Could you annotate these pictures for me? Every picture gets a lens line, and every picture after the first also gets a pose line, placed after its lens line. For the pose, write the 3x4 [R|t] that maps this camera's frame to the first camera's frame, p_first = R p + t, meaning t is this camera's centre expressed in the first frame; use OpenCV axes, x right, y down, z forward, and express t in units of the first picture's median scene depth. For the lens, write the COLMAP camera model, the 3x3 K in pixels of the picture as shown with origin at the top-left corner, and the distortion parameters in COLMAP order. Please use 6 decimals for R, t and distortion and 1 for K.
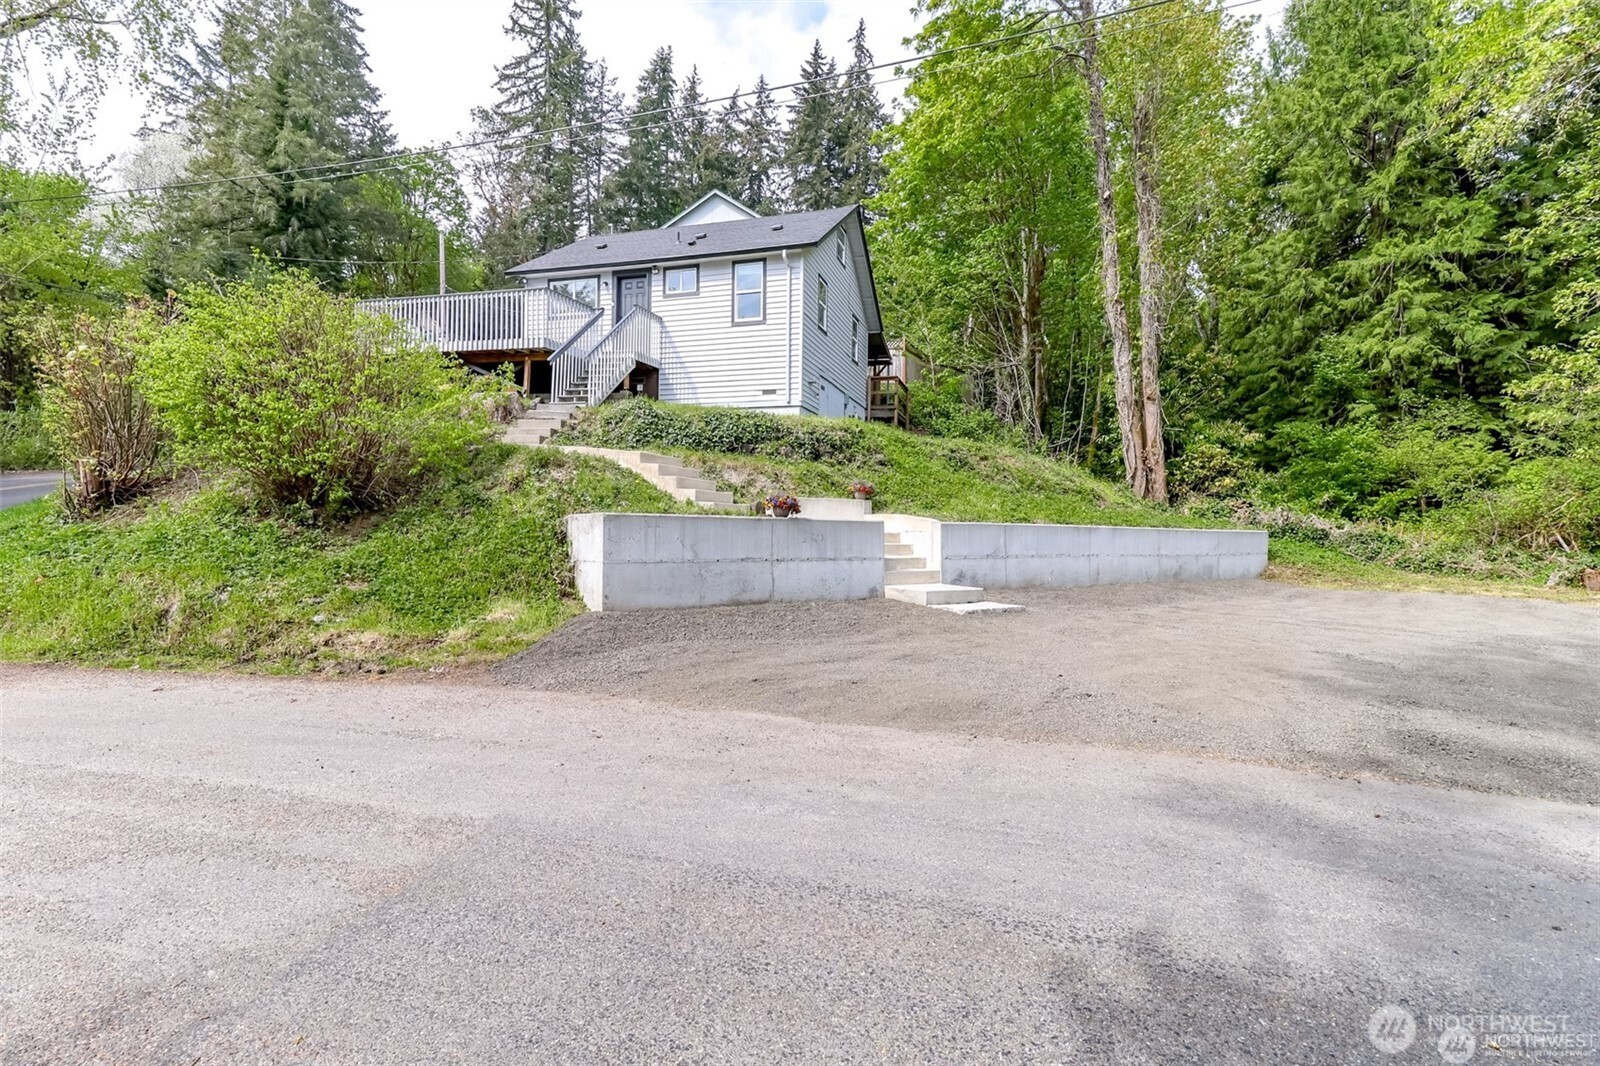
lens RADIAL K [[727.4, 0, 806.4], [0, 727.4, 529.0], [0, 0, 1]] dist [0.003524, 0.000487]
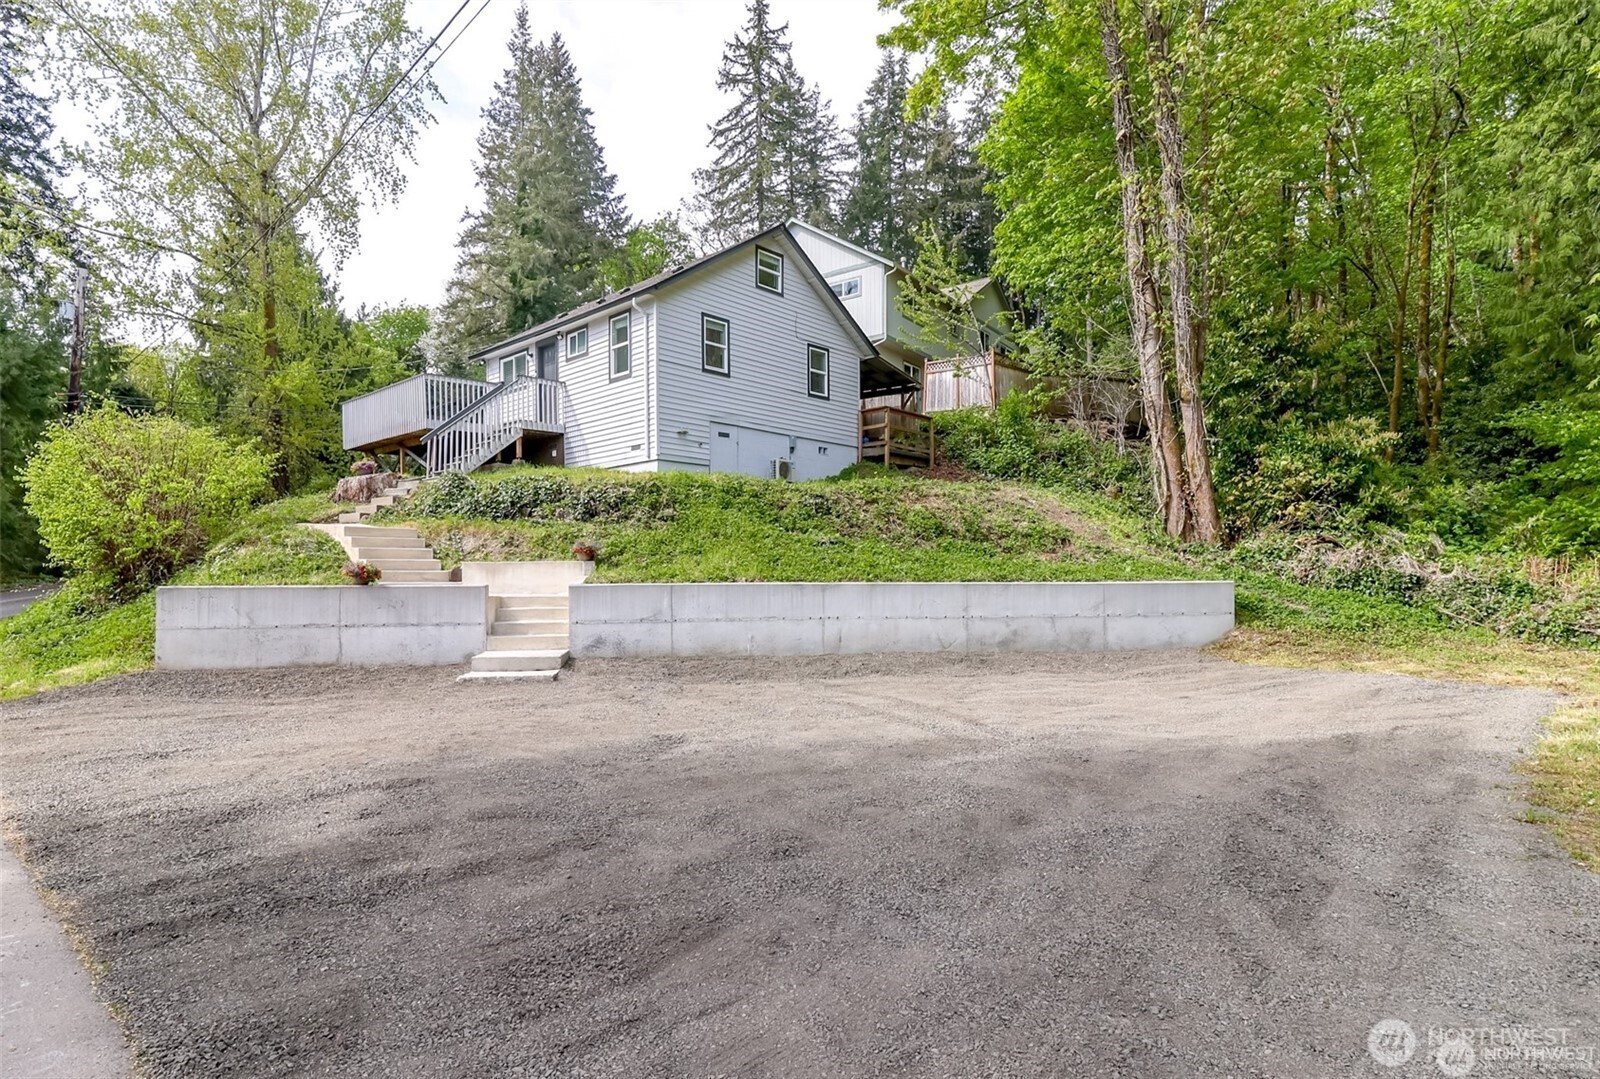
lens RADIAL K [[834.1, 0, 800.5], [0, 834.1, 585.8], [0, 0, 1]] dist [-0.000987, -0.000294]
pose [[0.899909, -0.021378, -0.435554, 0.233101], [0.021437, 0.999759, -0.004780, 0.000934], [0.435551, -0.005036, 0.900150, 0.041741]]
